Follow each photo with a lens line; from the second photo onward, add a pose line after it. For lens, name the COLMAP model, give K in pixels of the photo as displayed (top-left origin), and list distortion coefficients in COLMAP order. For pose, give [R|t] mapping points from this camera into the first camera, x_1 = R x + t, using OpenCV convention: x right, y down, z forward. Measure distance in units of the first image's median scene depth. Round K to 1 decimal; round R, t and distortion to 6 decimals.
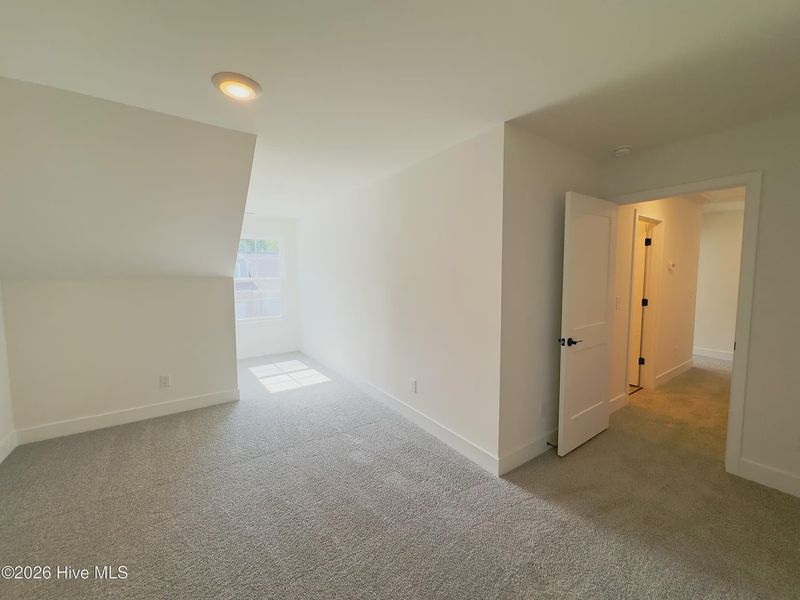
lens RADIAL K [[322.1, 0, 400.0], [0, 322.1, 300.0], [0, 0, 1]] dist [-0.002263, -0.000239]
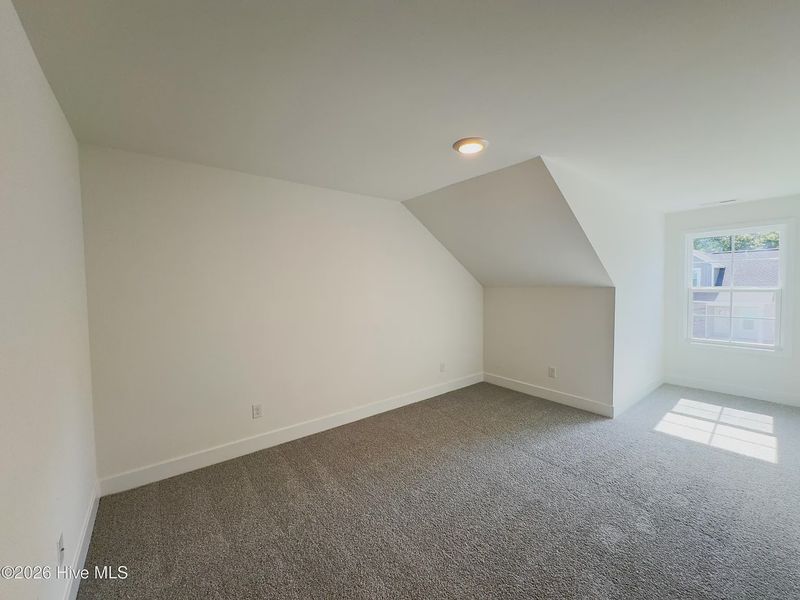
lens RADIAL K [[322.1, 0, 400.0], [0, 322.1, 300.0], [0, 0, 1]] dist [-0.002263, -0.000239]
pose [[0.047552, 0.053117, -0.997455, 0.376447], [-0.074128, 0.996019, 0.049507, -0.028444], [0.996114, 0.071586, 0.051300, 0.318518]]
